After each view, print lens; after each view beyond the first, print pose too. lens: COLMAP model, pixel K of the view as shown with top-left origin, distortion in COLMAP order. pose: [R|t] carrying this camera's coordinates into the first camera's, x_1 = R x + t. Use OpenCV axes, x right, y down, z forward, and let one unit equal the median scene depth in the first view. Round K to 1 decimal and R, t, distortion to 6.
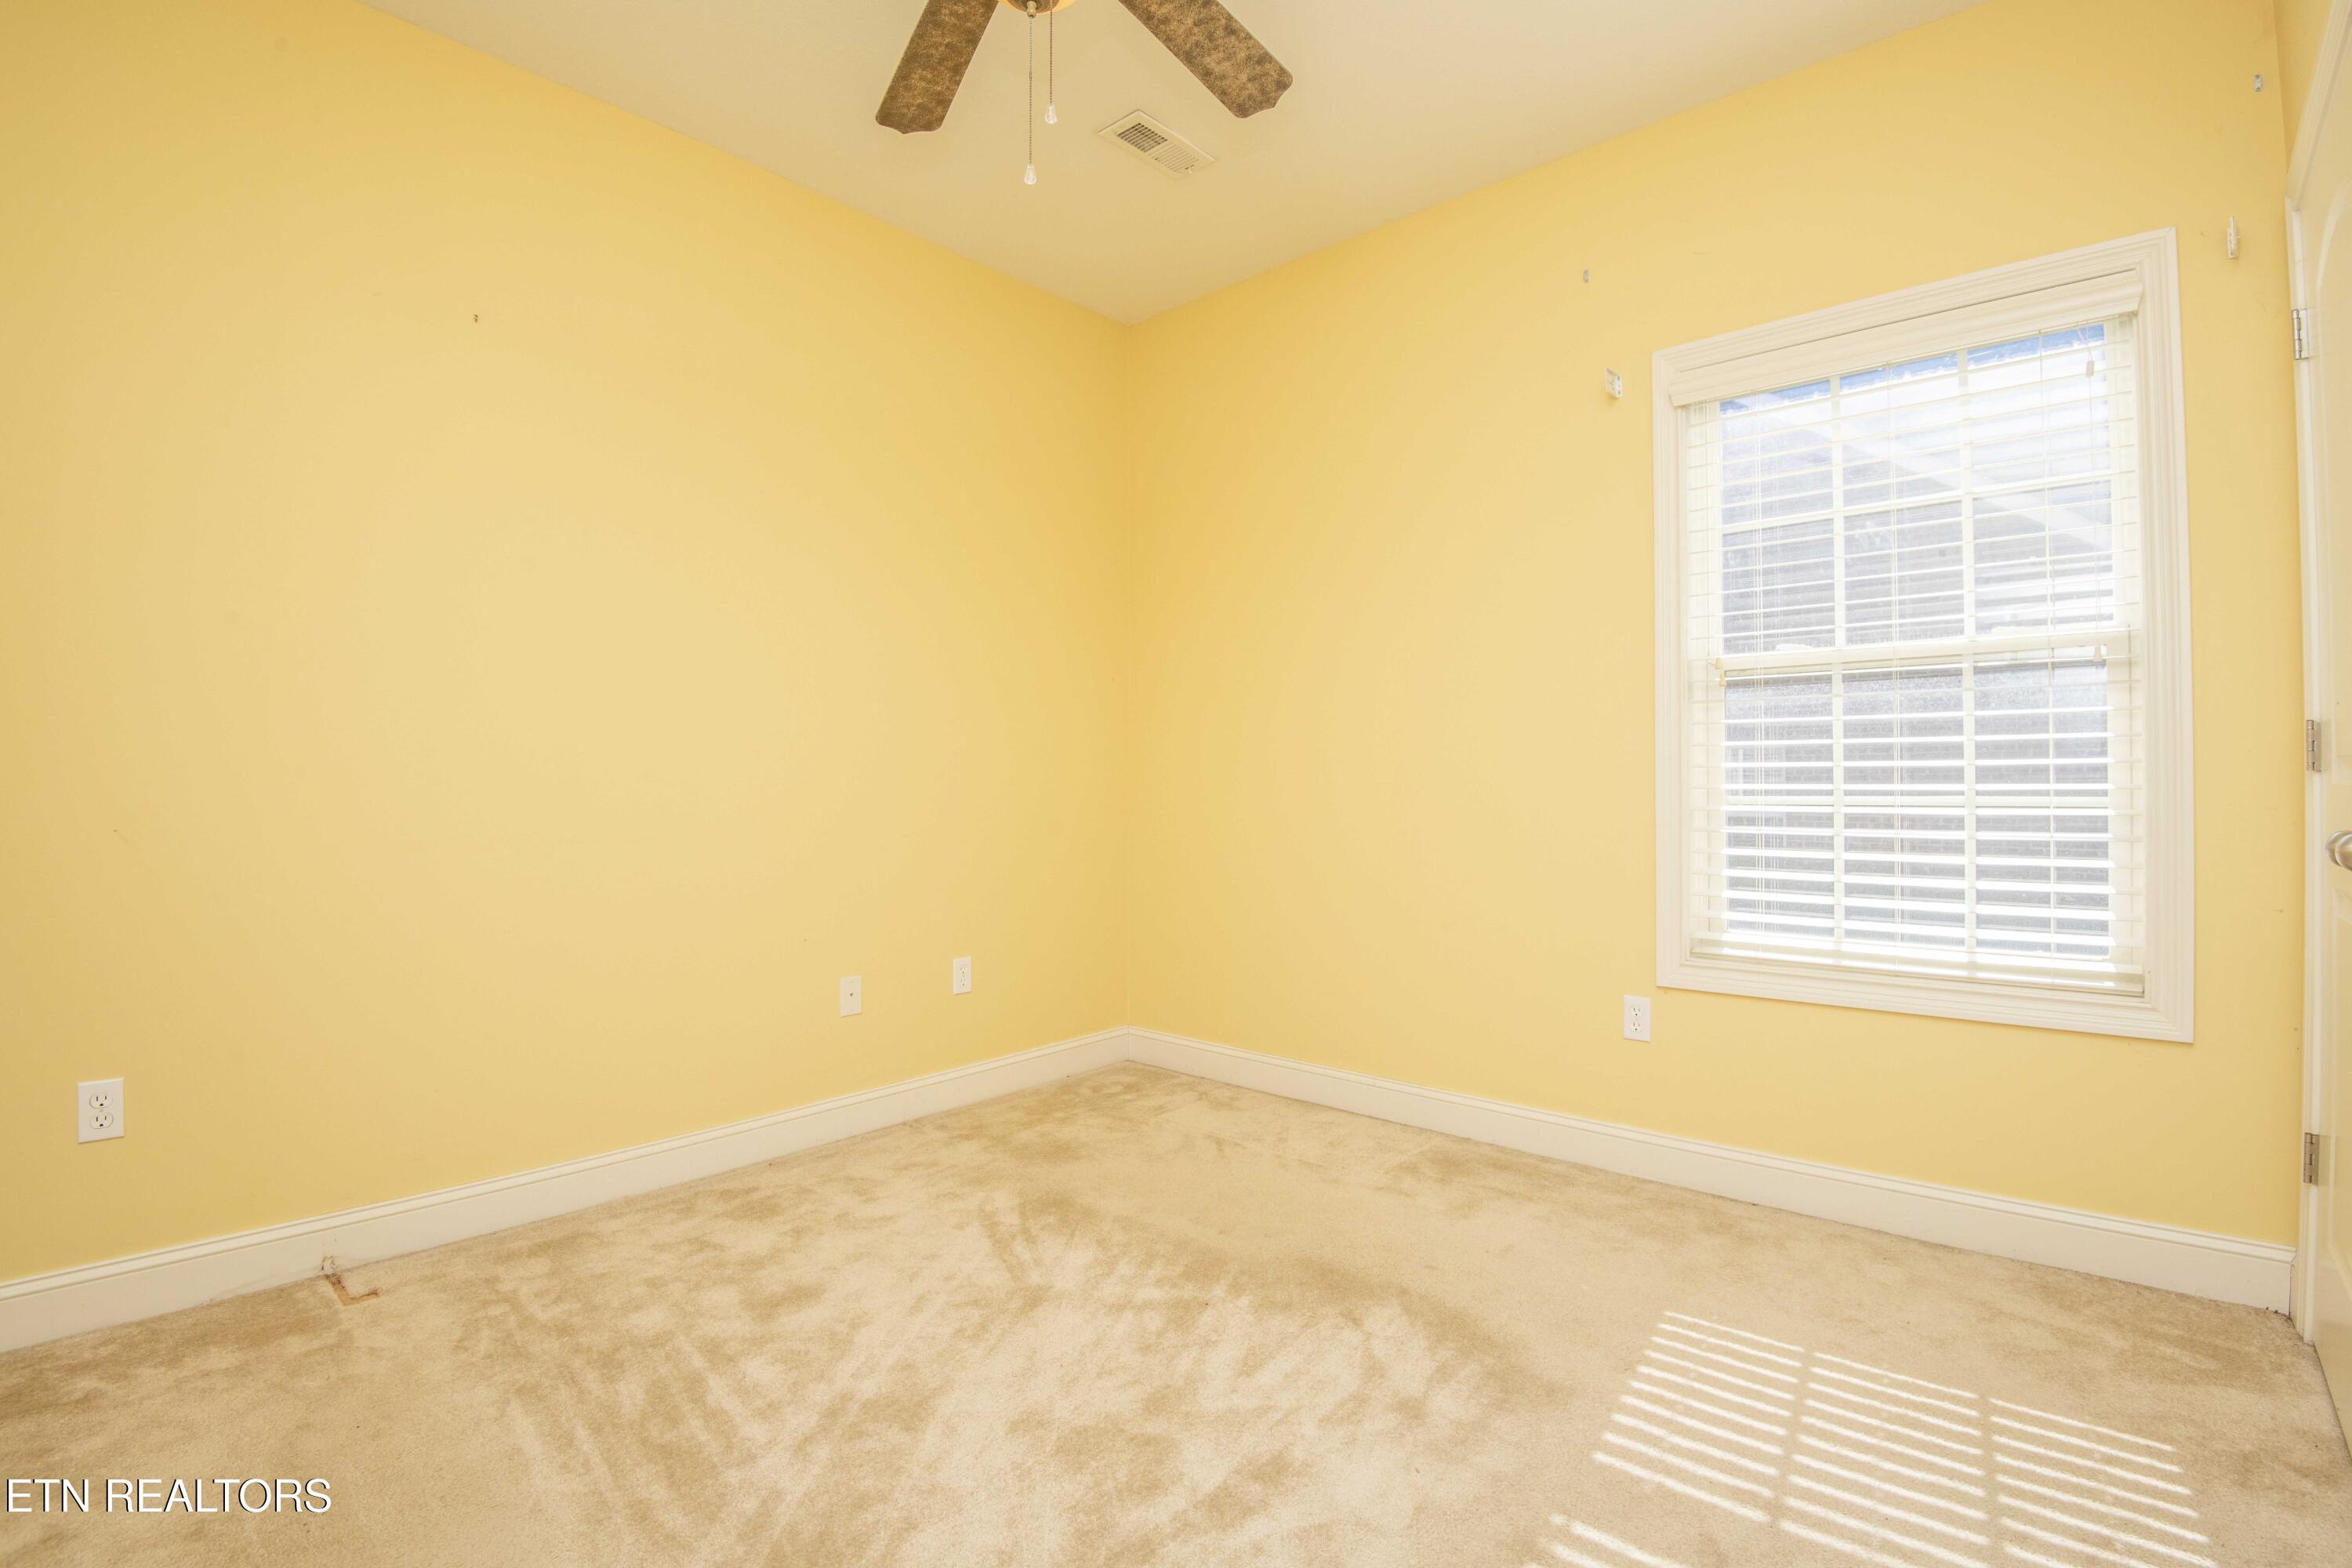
lens RADIAL K [[1088.4, 0, 1176.9], [0, 1088.4, 787.2], [0, 0, 1]] dist [-0.018573, -0.013547]
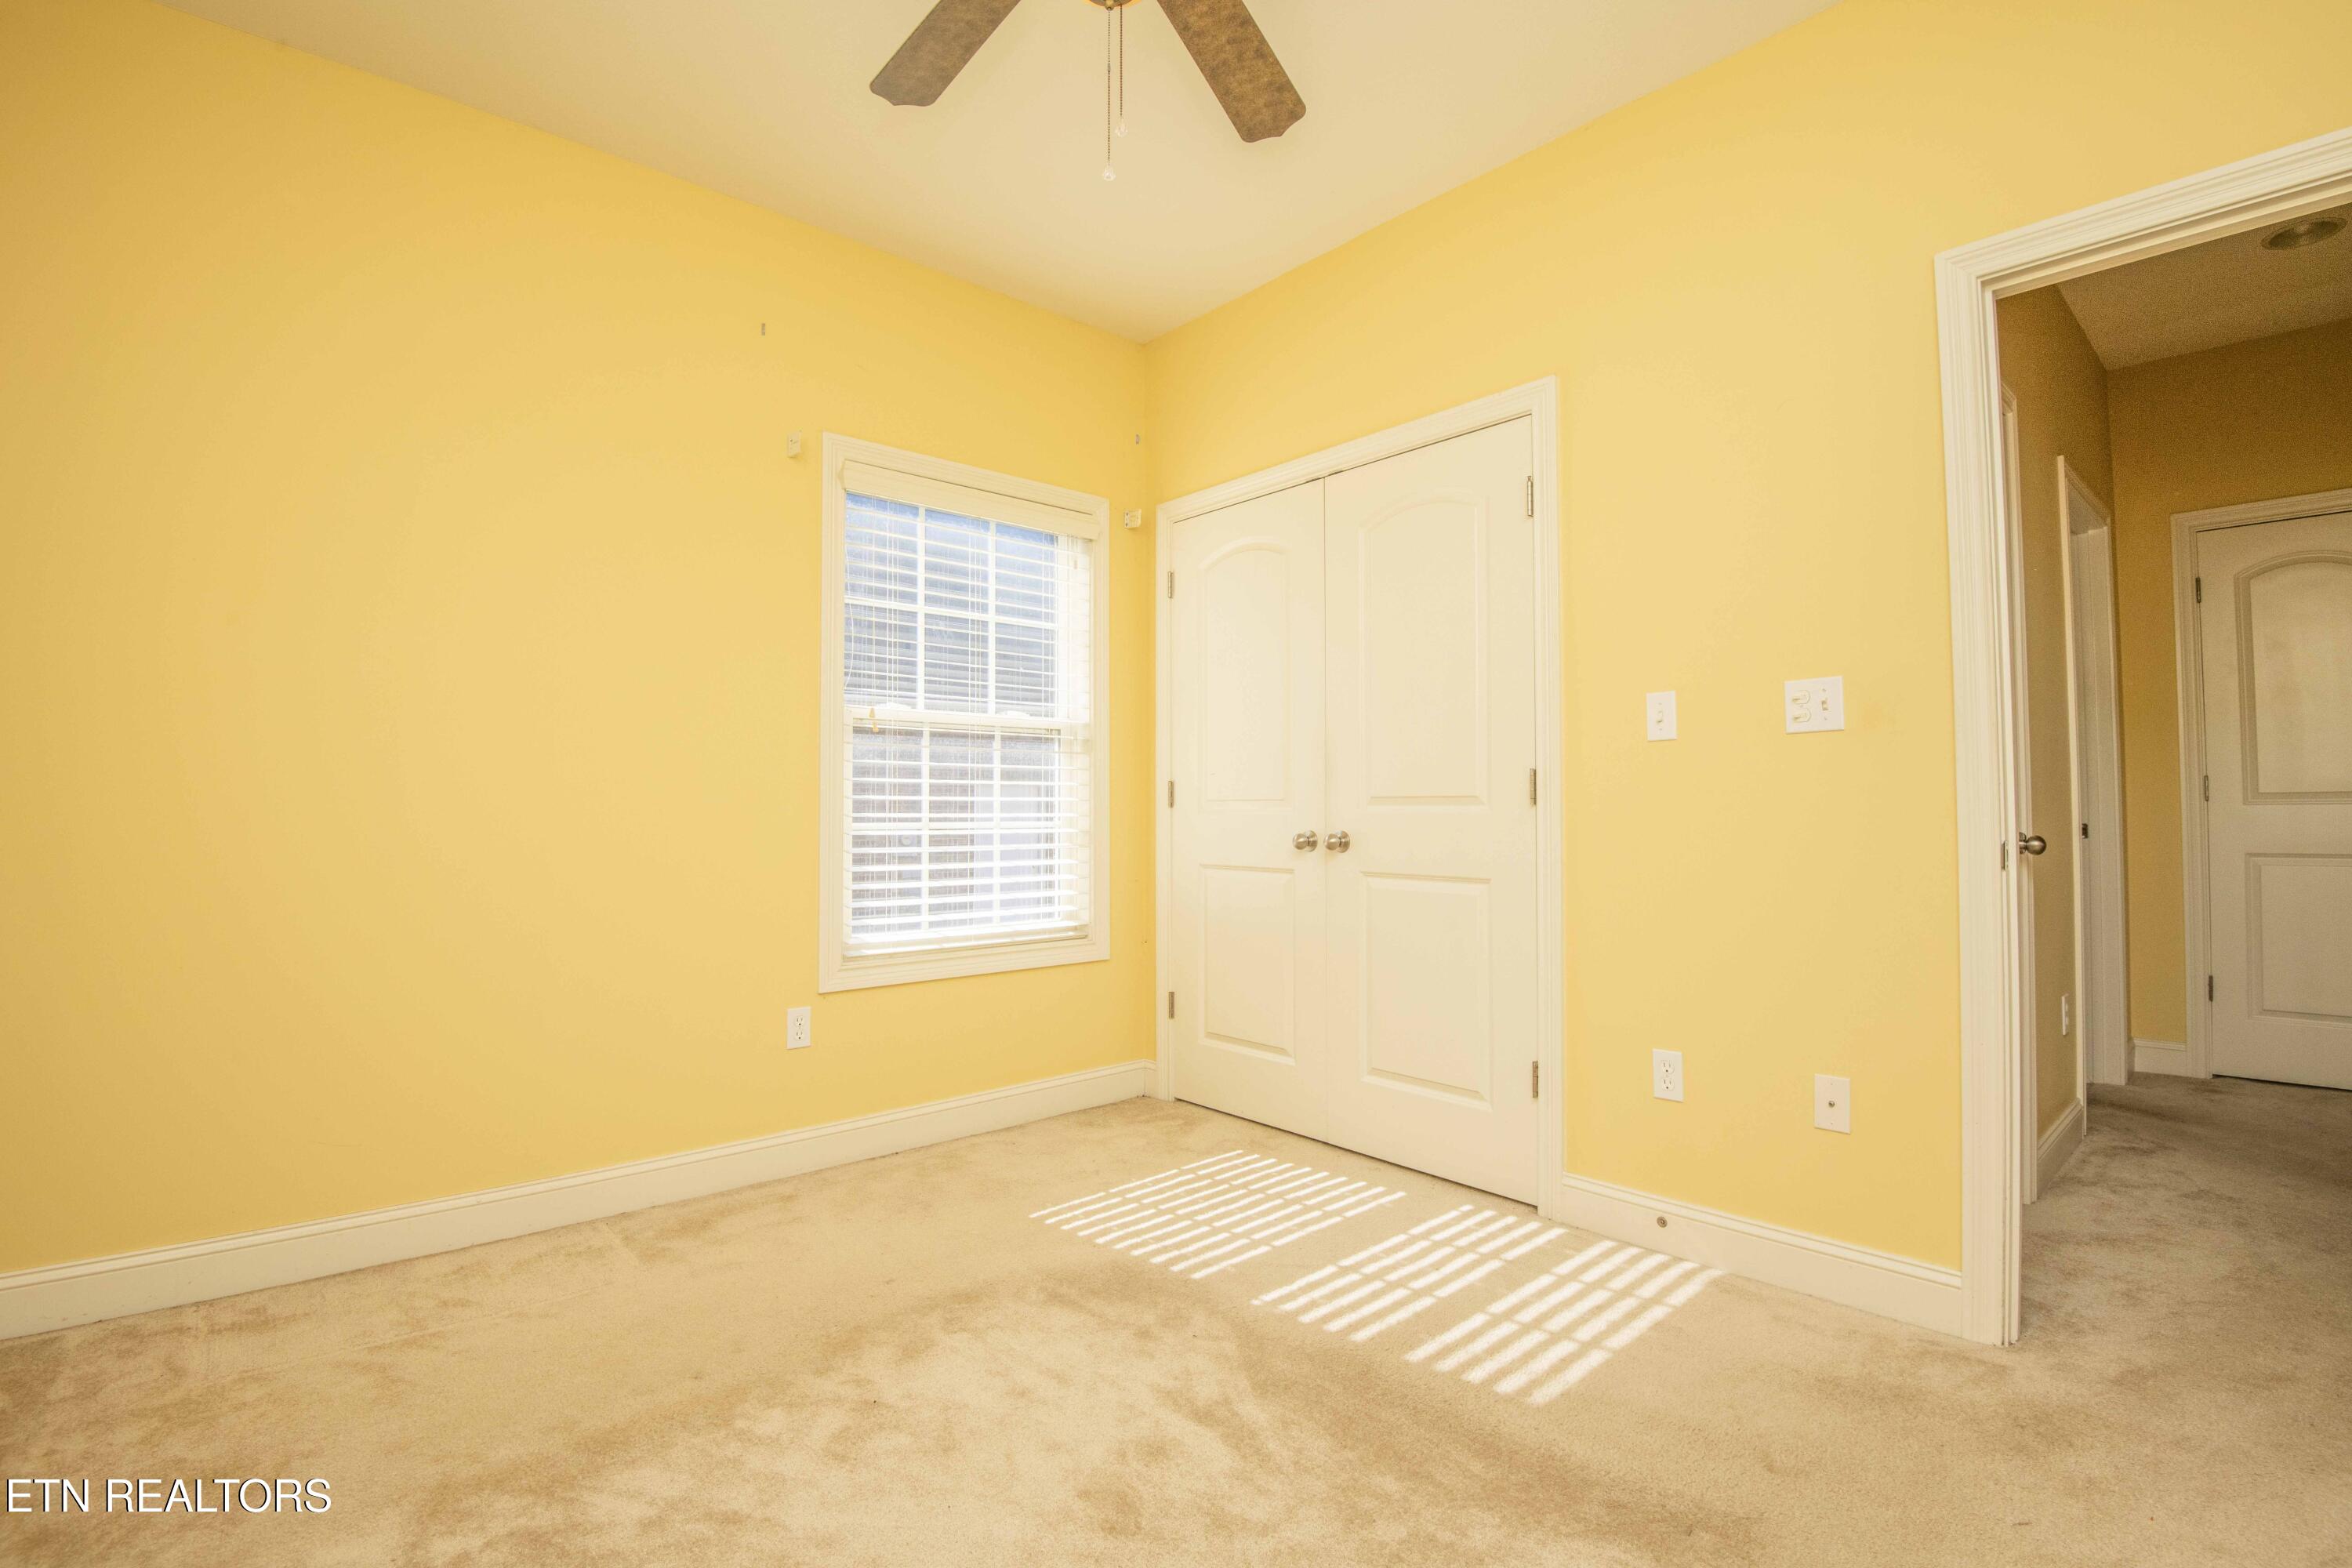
lens RADIAL K [[1088.4, 0, 1176.4], [0, 1088.4, 785.9], [0, 0, 1]] dist [-0.018573, -0.013547]
pose [[0.106701, 0.029479, 0.993854, -0.686025], [0.003865, 0.999541, -0.030063, 0.004710], [-0.994284, 0.007049, 0.106538, 0.550241]]
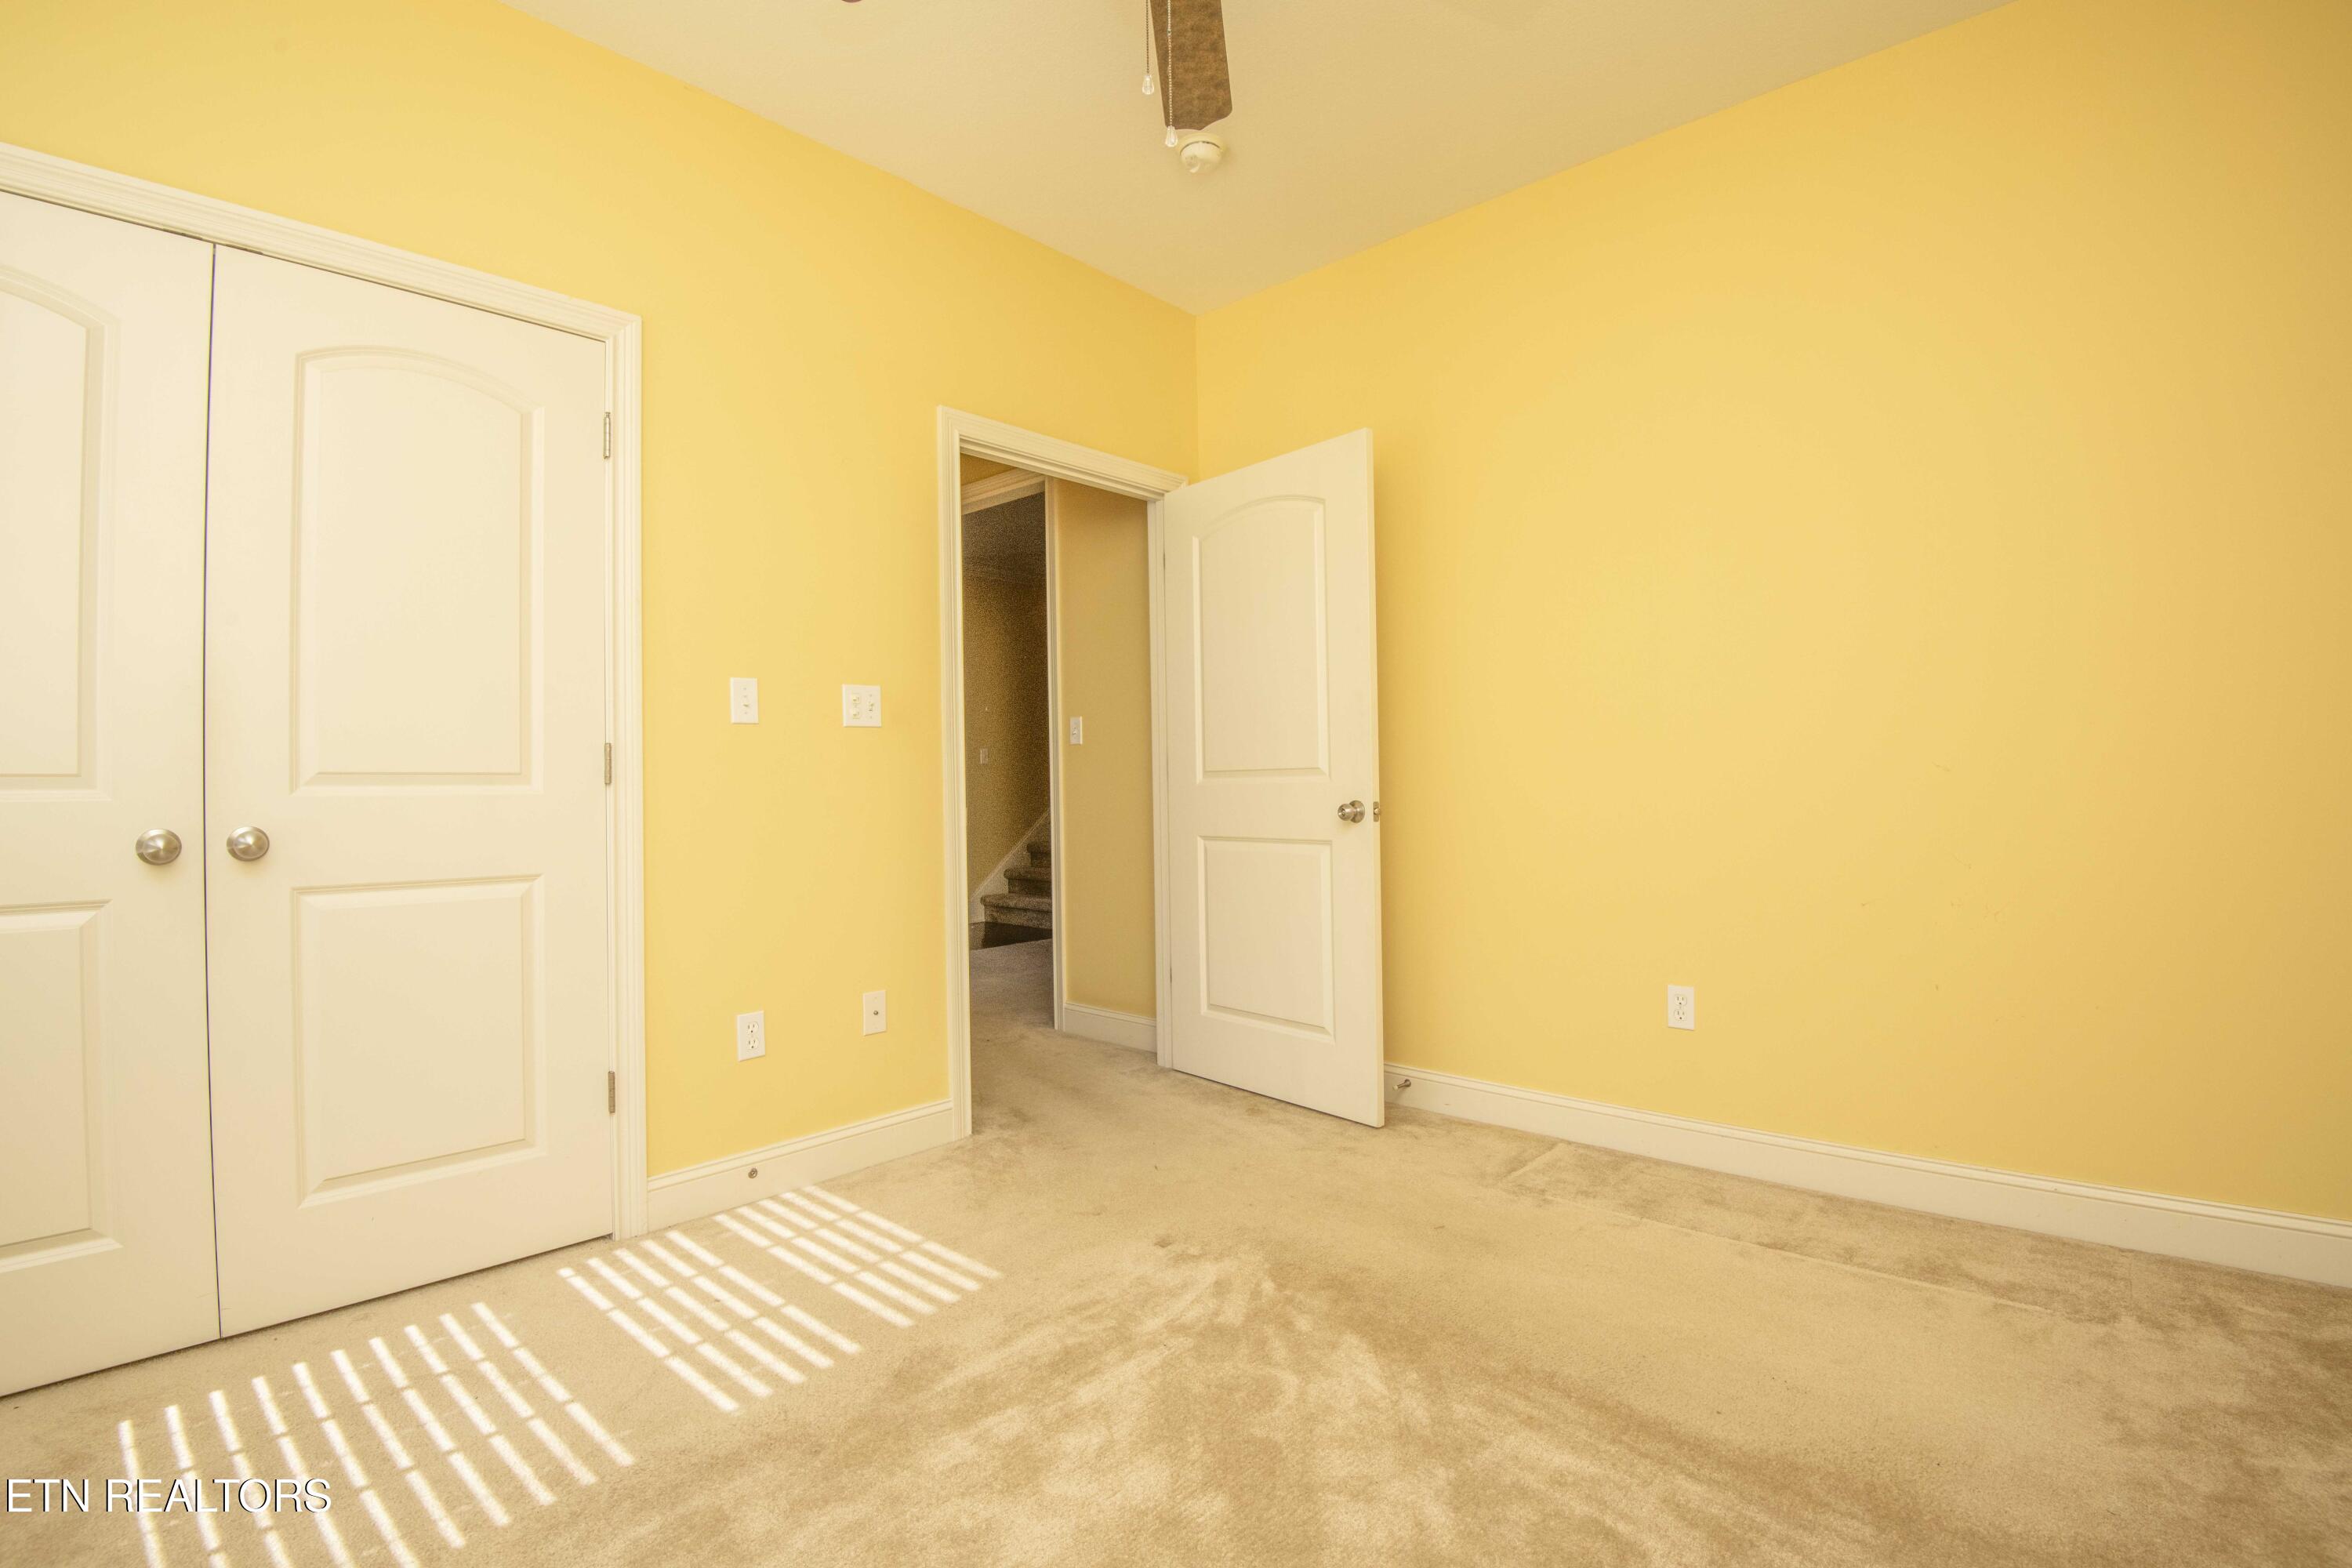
lens RADIAL K [[1088.4, 0, 1187.0], [0, 1088.4, 791.8], [0, 0, 1]] dist [-0.018573, -0.013547]
pose [[-0.999707, 0.024175, -0.001342, -0.091355], [0.024166, 0.999690, 0.005998, 0.005254], [0.001486, 0.005964, -0.999981, 1.261426]]
